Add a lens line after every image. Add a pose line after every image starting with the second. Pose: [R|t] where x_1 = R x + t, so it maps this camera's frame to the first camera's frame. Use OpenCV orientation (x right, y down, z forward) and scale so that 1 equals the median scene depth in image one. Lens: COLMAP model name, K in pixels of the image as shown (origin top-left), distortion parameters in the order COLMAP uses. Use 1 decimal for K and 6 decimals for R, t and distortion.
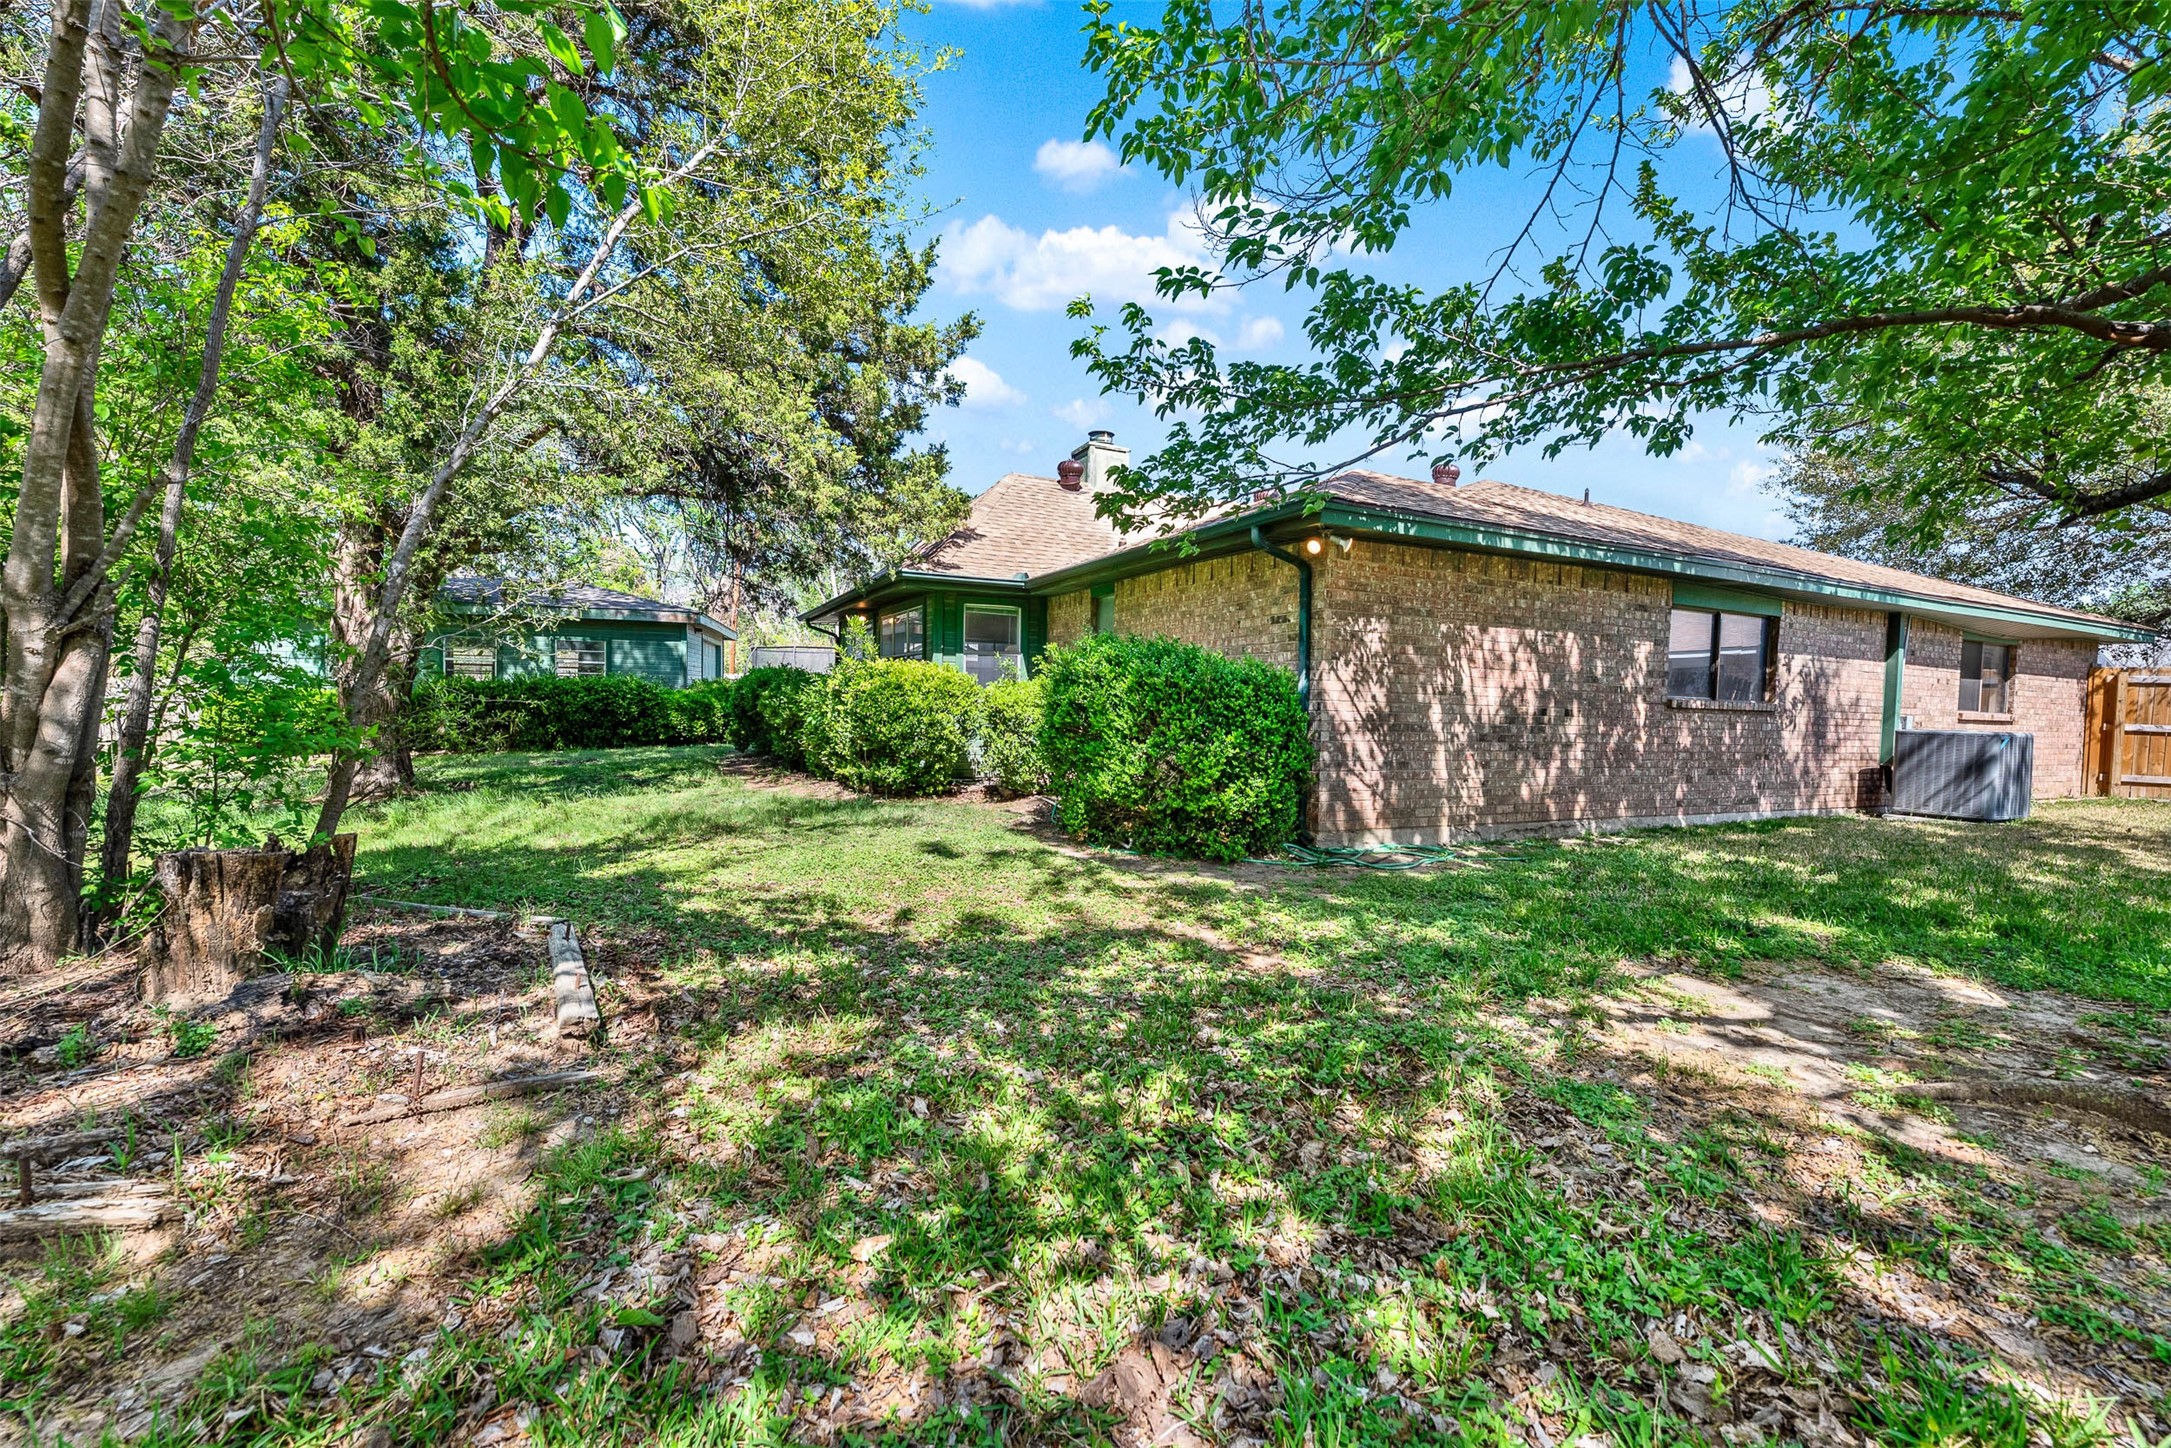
lens RADIAL K [[917.8, 0, 1085.5], [0, 917.8, 724.0], [0, 0, 1]] dist [0.001664, 0.000040]
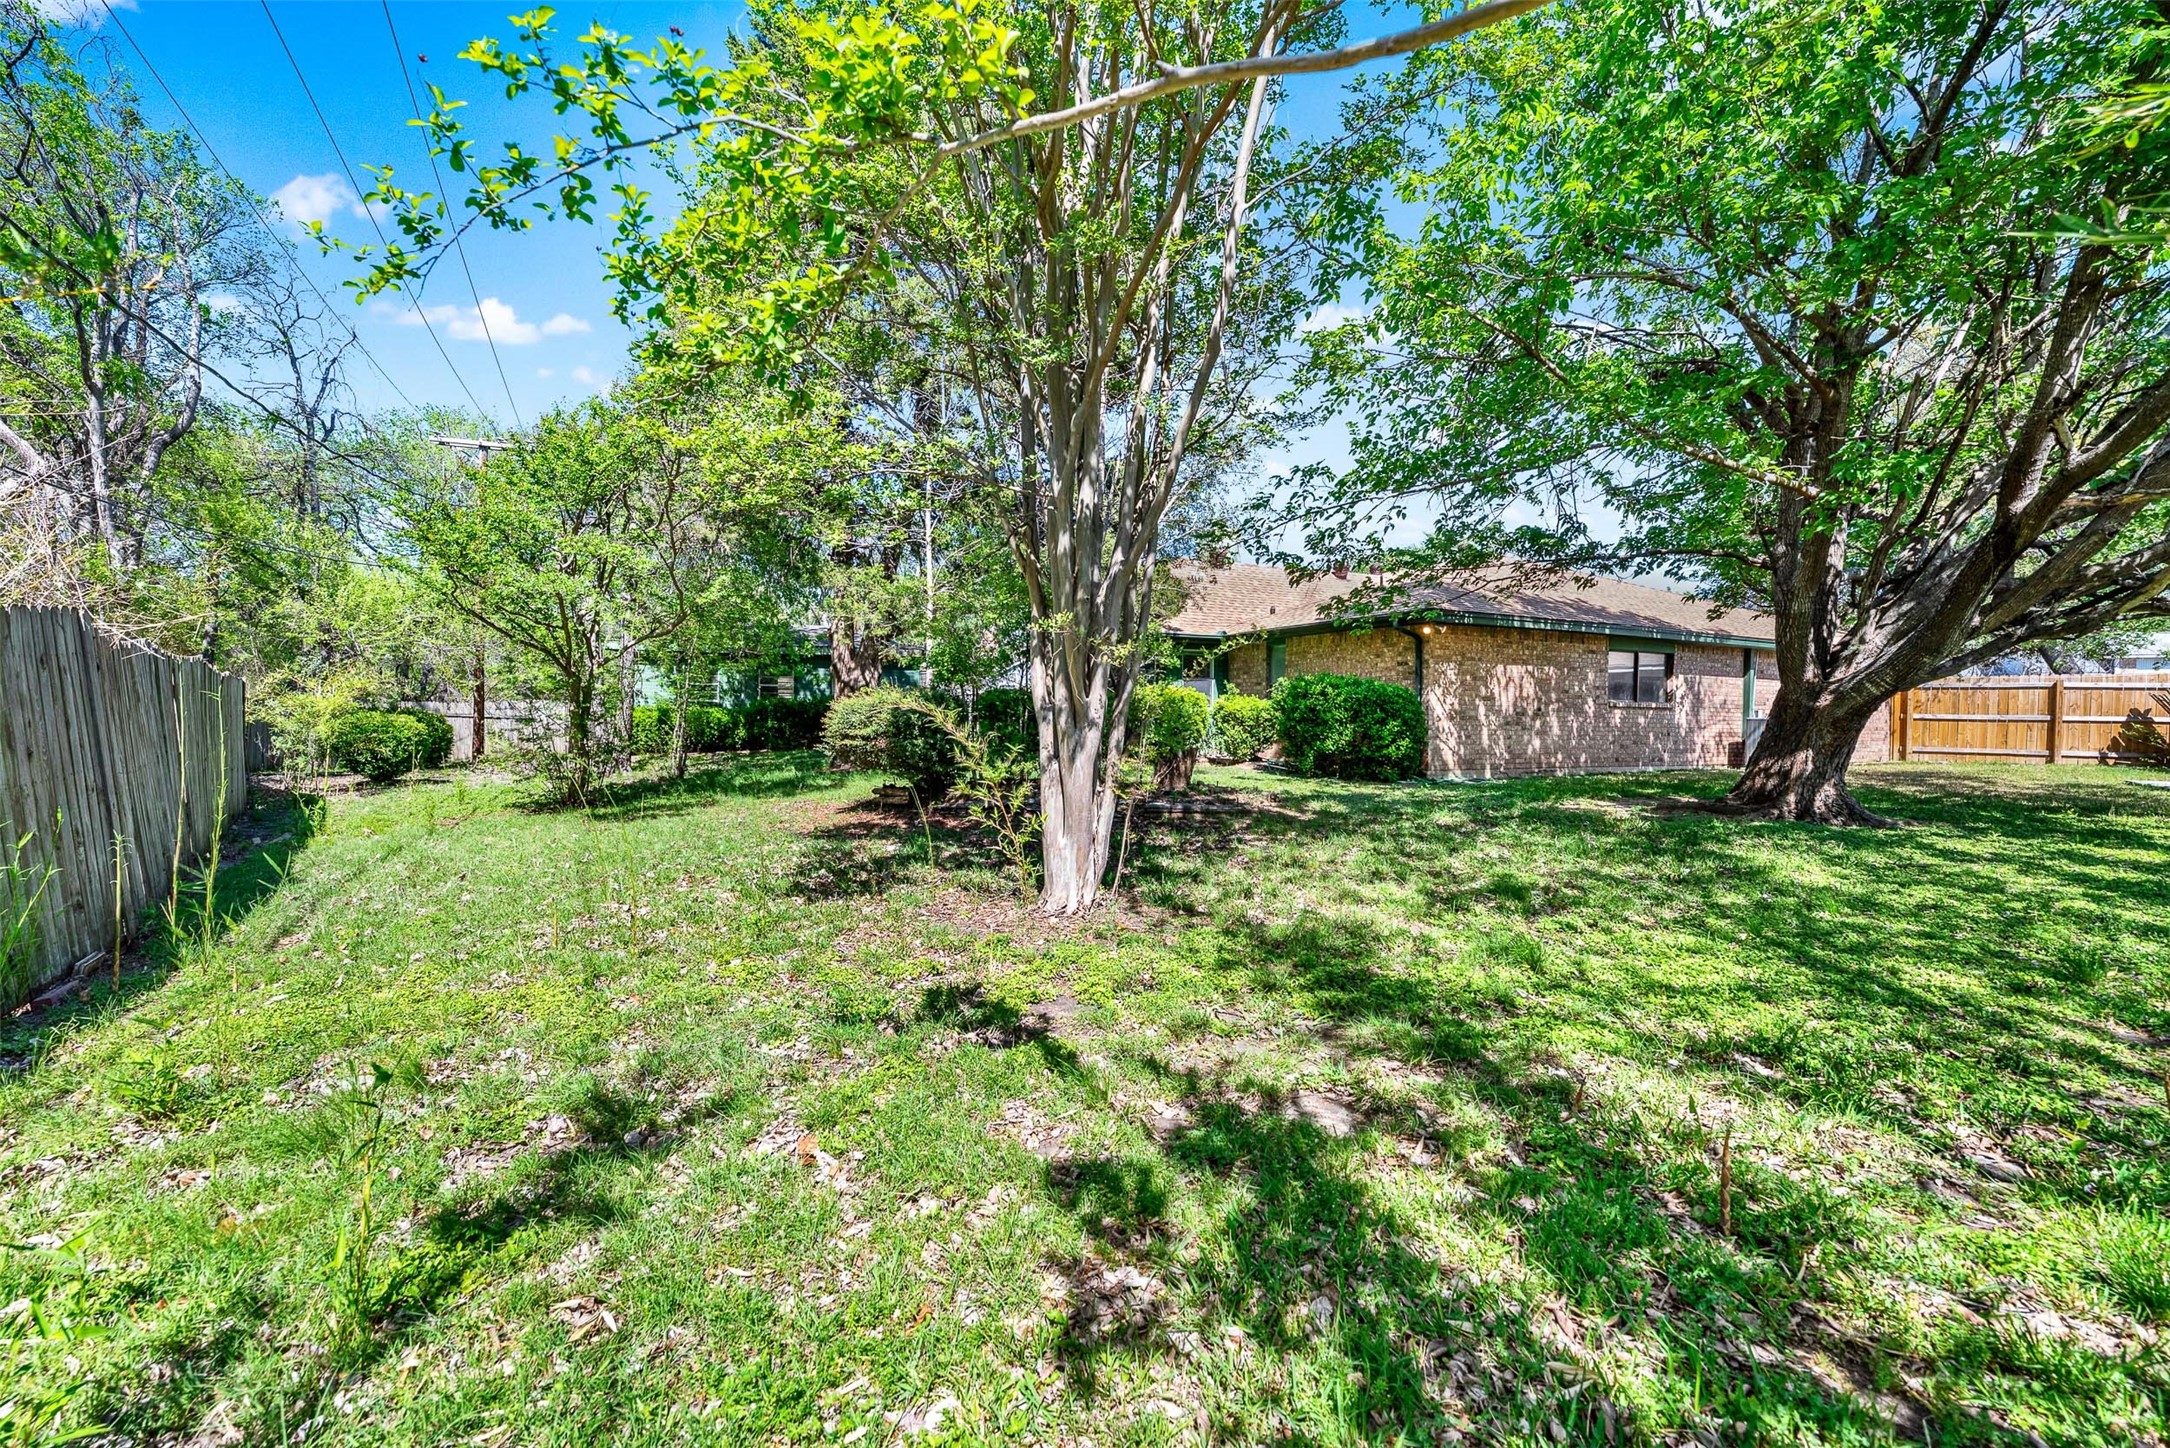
lens RADIAL K [[917.4, 0, 1085.0], [0, 917.4, 724.0], [0, 0, 1]] dist [0.001664, 0.000040]
pose [[0.999885, -0.015054, 0.001719, -0.469379], [0.015078, 0.999770, -0.015250, 0.034360], [-0.001489, 0.015274, 0.999882, -0.951674]]
